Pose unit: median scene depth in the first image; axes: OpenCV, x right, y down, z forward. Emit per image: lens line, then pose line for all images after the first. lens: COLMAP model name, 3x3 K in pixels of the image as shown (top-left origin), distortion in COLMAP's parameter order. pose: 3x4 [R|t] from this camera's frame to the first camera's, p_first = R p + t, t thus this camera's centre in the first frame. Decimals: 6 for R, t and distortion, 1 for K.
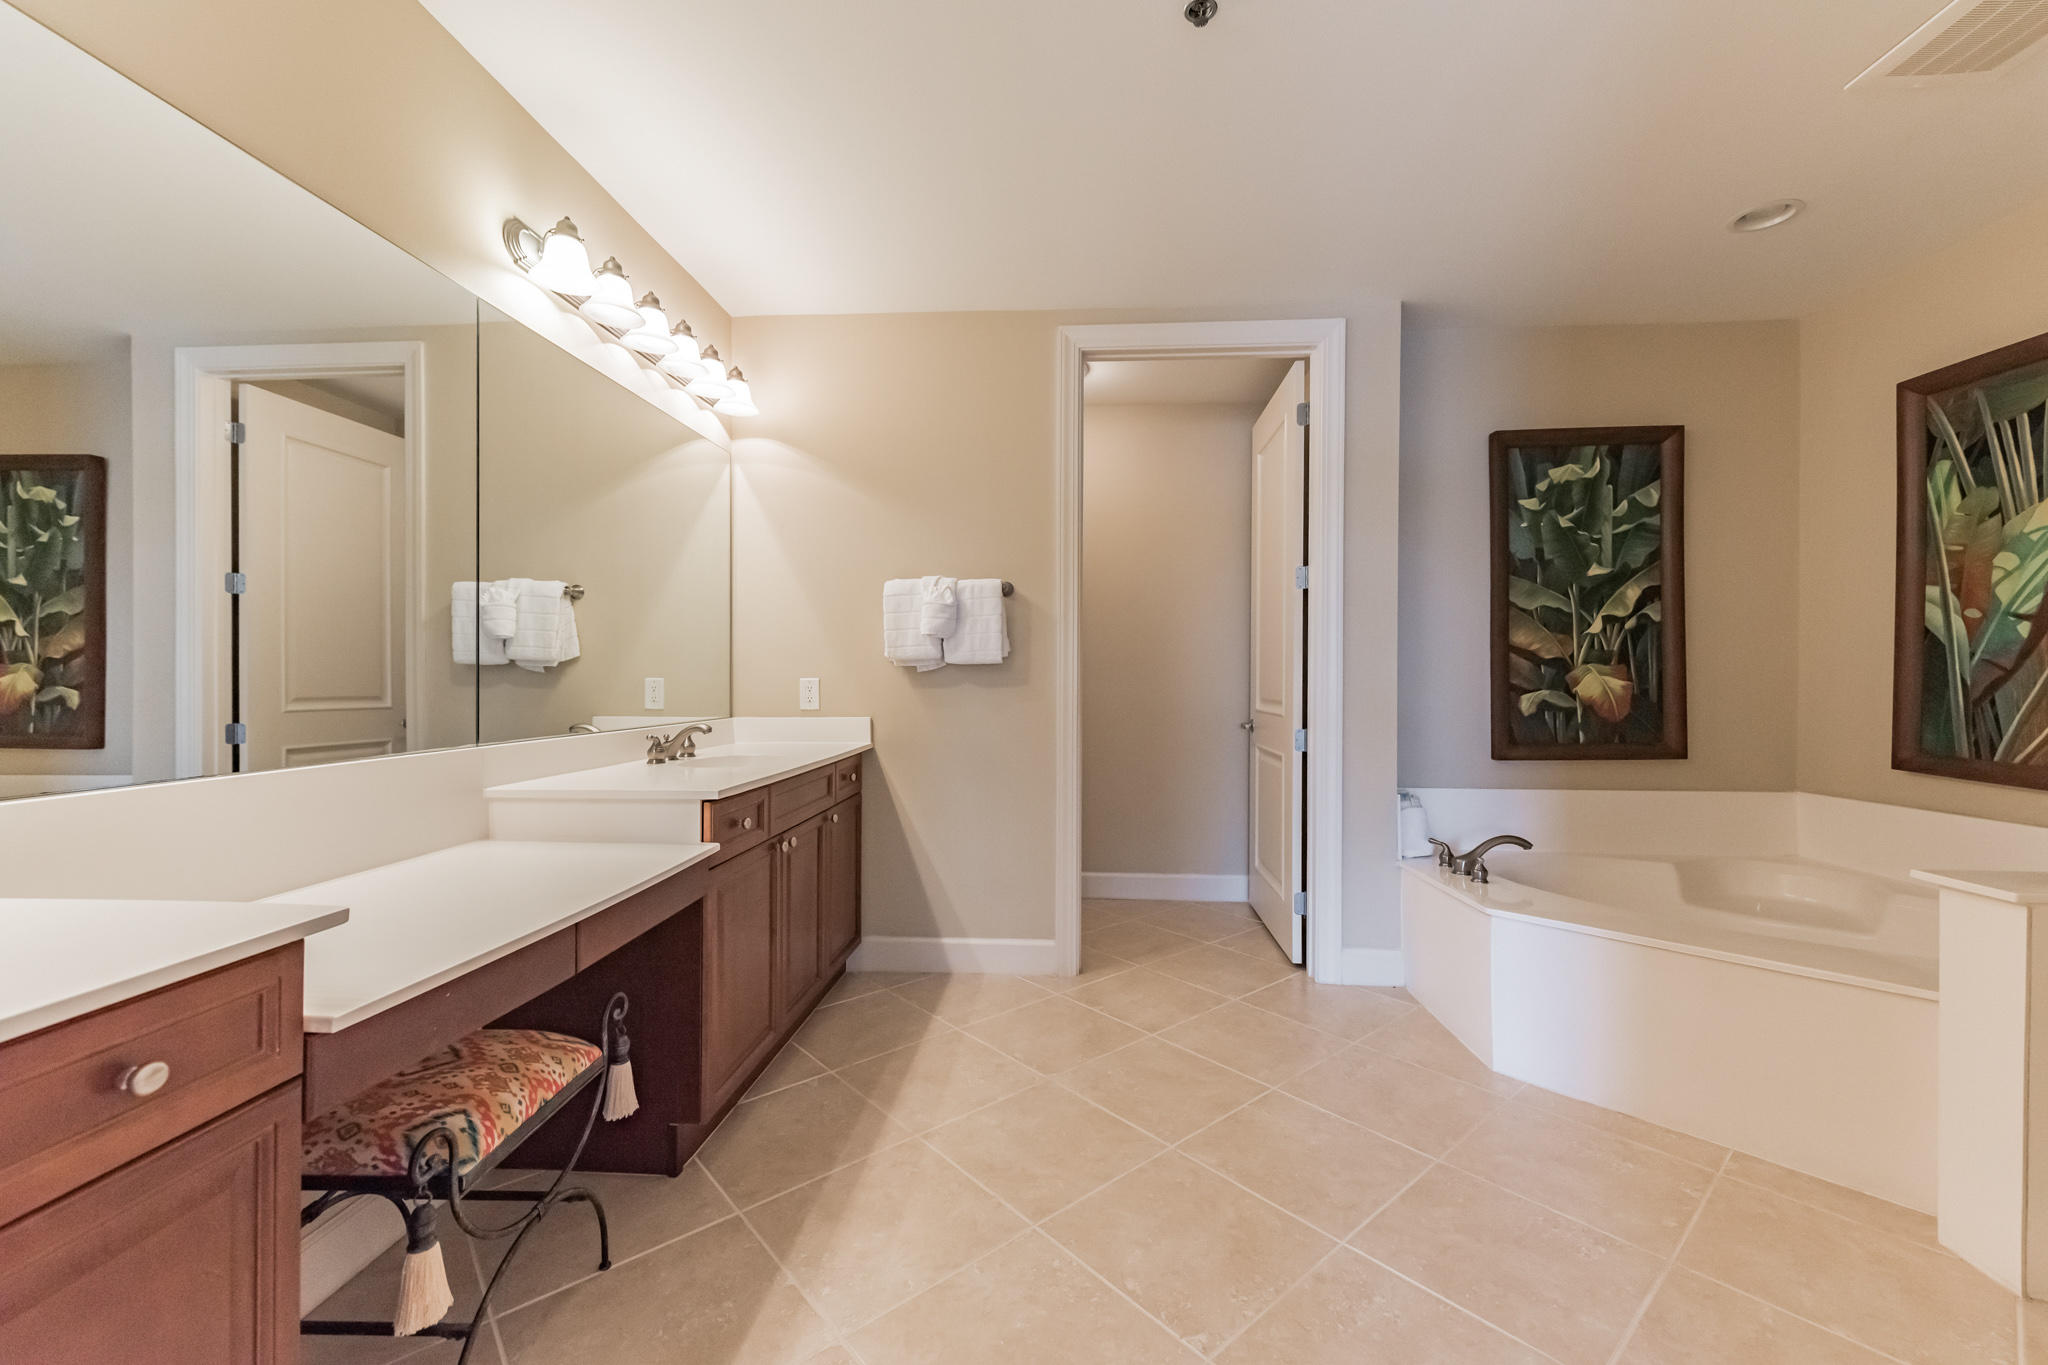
lens RADIAL K [[827.7, 0, 1025.0], [0, 827.7, 657.8], [0, 0, 1]] dist [0.001733, 0.000004]
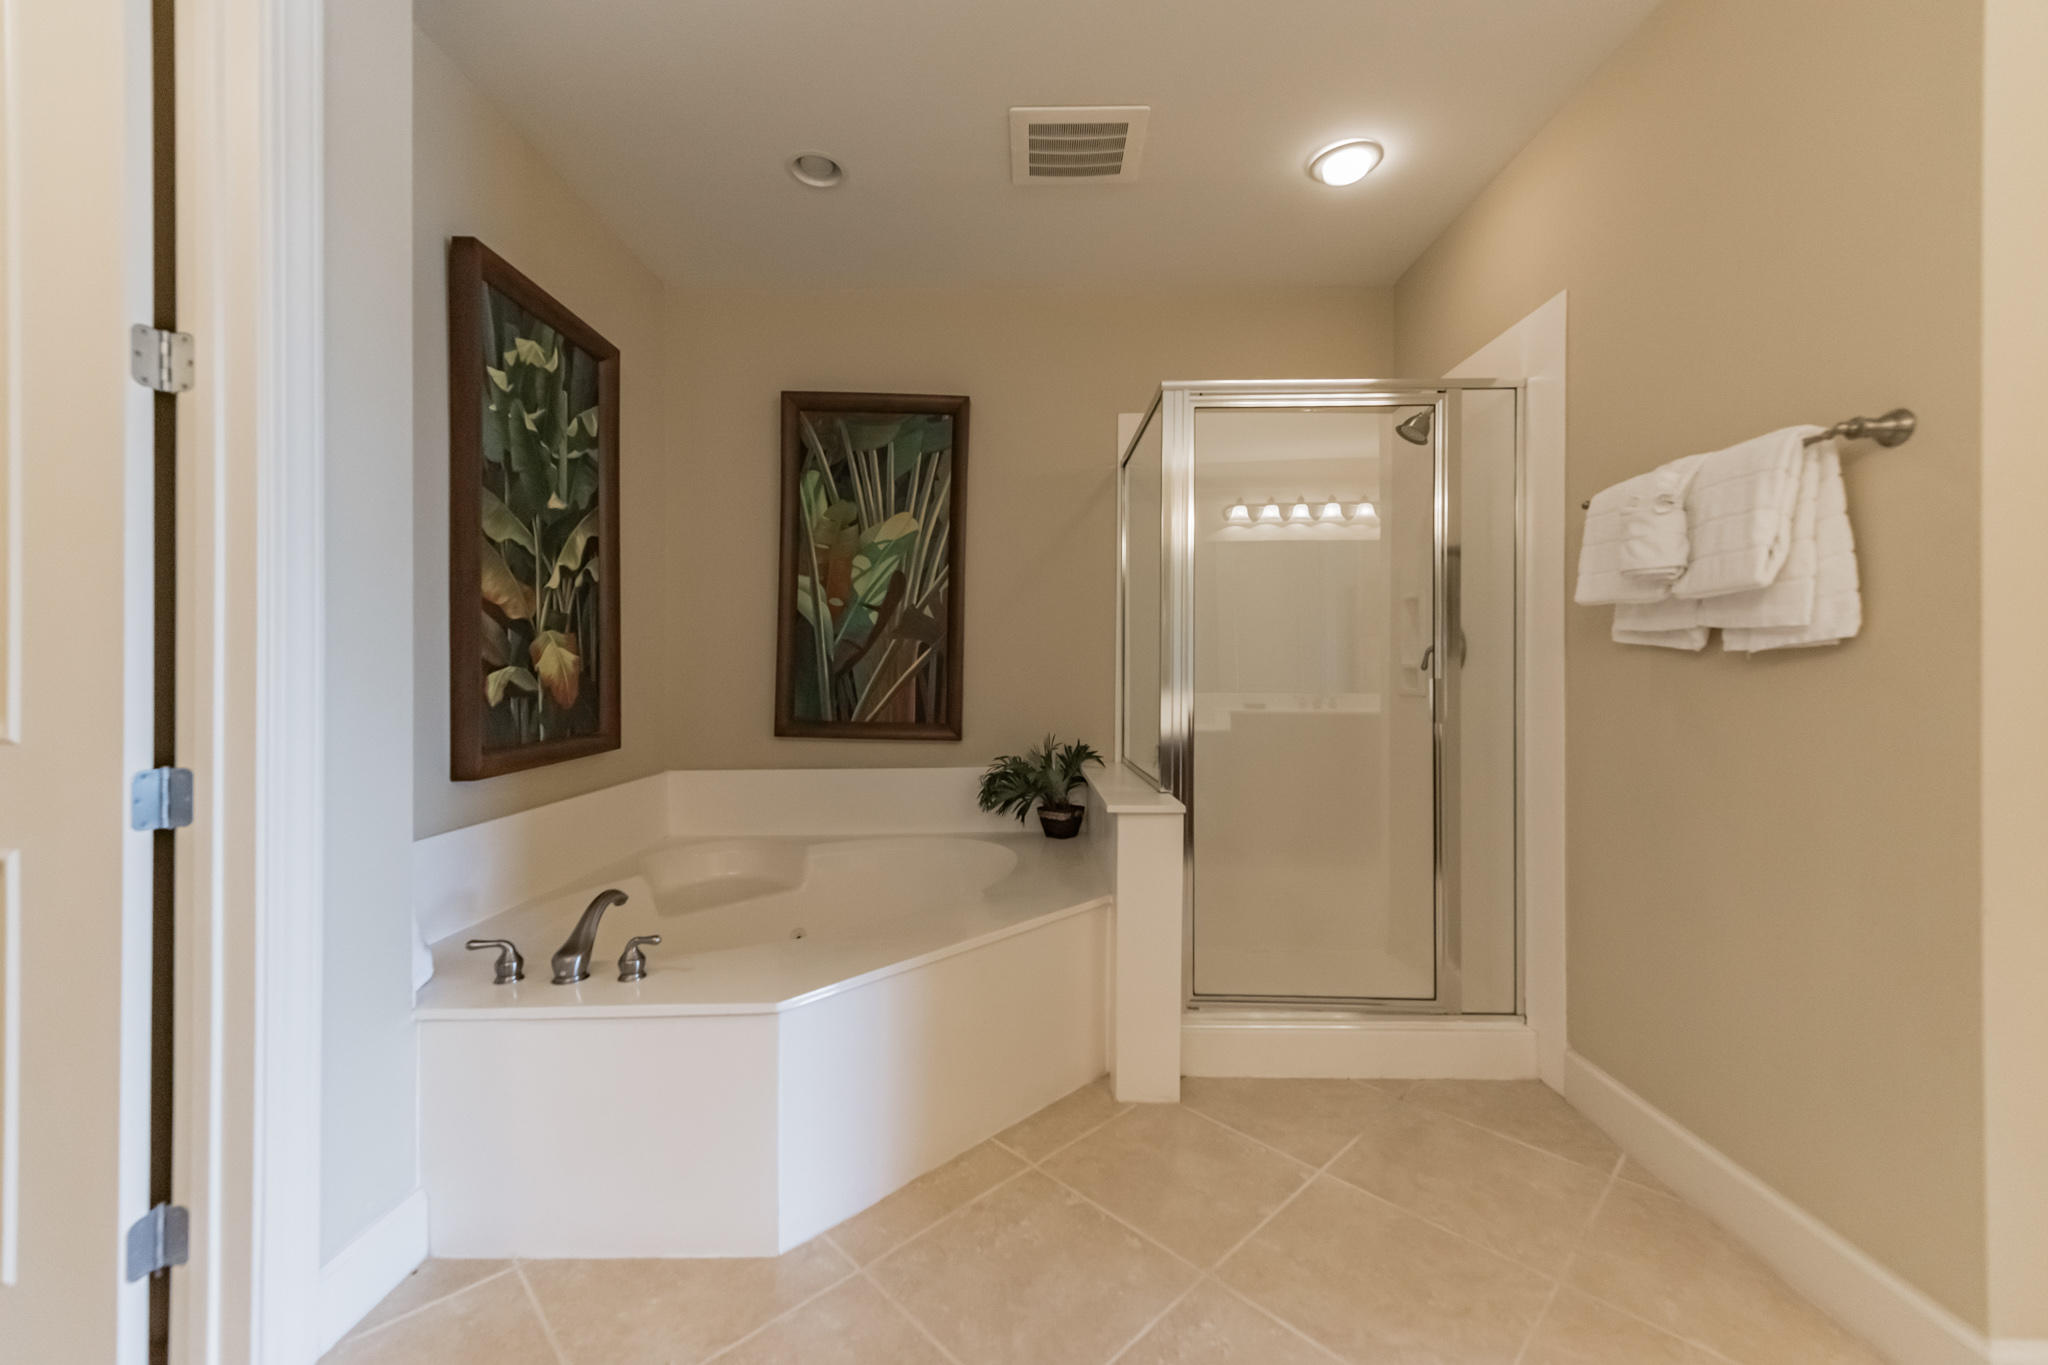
lens RADIAL K [[804.2, 0, 1021.8], [0, 804.2, 674.8], [0, 0, 1]] dist [0.002084, 0.000130]
pose [[-0.068013, -0.006262, 0.997665, -0.049847], [-0.025219, 0.999672, 0.004555, 0.035364], [-0.997366, -0.024851, -0.068149, 0.691216]]
